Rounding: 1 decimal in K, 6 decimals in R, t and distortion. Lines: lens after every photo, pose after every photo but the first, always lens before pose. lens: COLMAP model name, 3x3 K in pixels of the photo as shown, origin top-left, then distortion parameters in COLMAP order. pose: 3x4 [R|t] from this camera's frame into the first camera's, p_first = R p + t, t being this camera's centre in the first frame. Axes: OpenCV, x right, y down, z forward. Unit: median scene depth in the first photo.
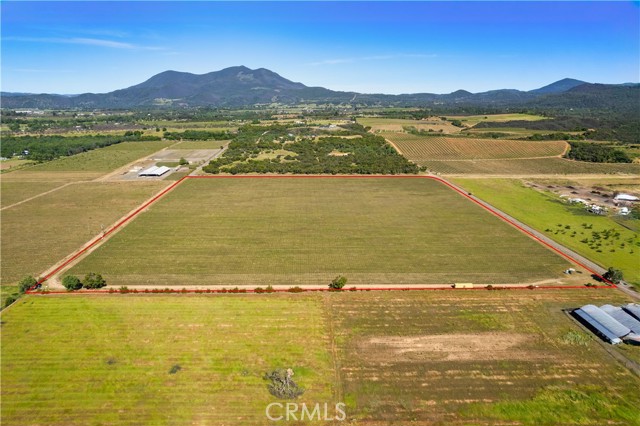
lens RADIAL K [[400.6, 0, 310.4], [0, 400.6, 212.1], [0, 0, 1]] dist [-0.073218, 0.064009]
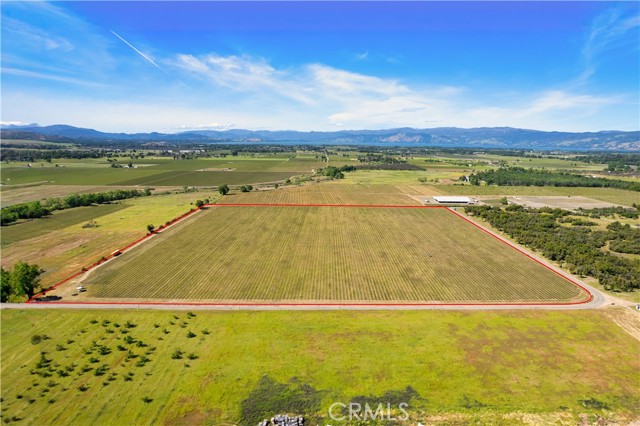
lens RADIAL K [[388.2, 0, 334.0], [0, 388.2, 232.4], [0, 0, 1]] dist [-0.064074, 0.054894]
pose [[0.000882, 0.230898, -0.972978, 1.313866], [-0.290122, 0.931189, 0.220718, -0.315611], [0.956989, 0.282088, 0.067810, 1.268410]]
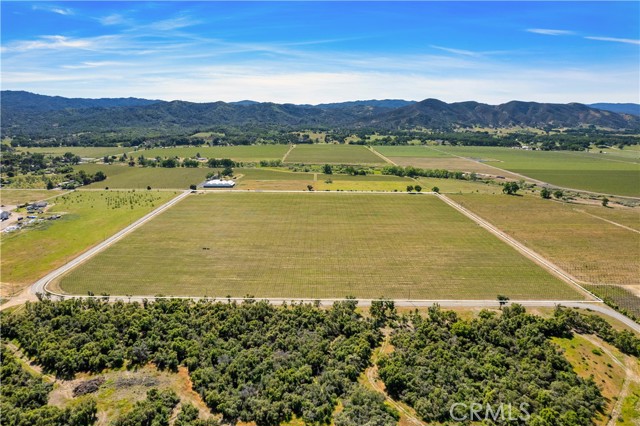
lens RADIAL K [[410.7, 0, 319.1], [0, 410.7, 215.5], [0, 0, 1]] dist [-0.077274, 0.068931]
pose [[-0.999776, -0.012529, 0.017086, -0.021396], [-0.002307, 0.866013, 0.500017, -0.730668], [-0.021062, 0.499865, -0.865847, 2.527499]]
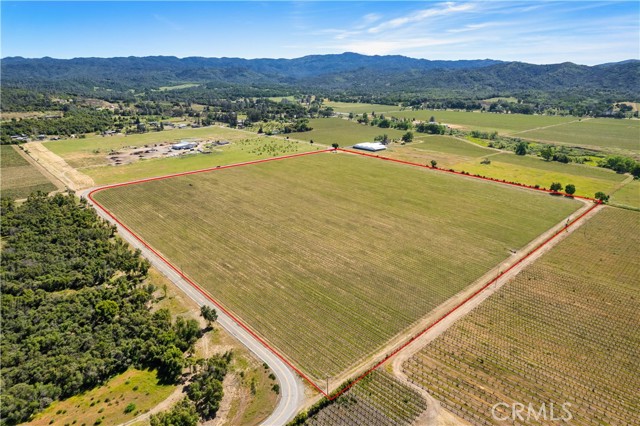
lens RADIAL K [[410.7, 0, 319.1], [0, 410.7, 215.5], [0, 0, 1]] dist [-0.077274, 0.068931]
pose [[-0.656060, -0.252237, 0.711309, -0.873191], [0.202964, 0.848806, 0.488195, -0.591539], [-0.726905, 0.464656, -0.505673, 2.043617]]
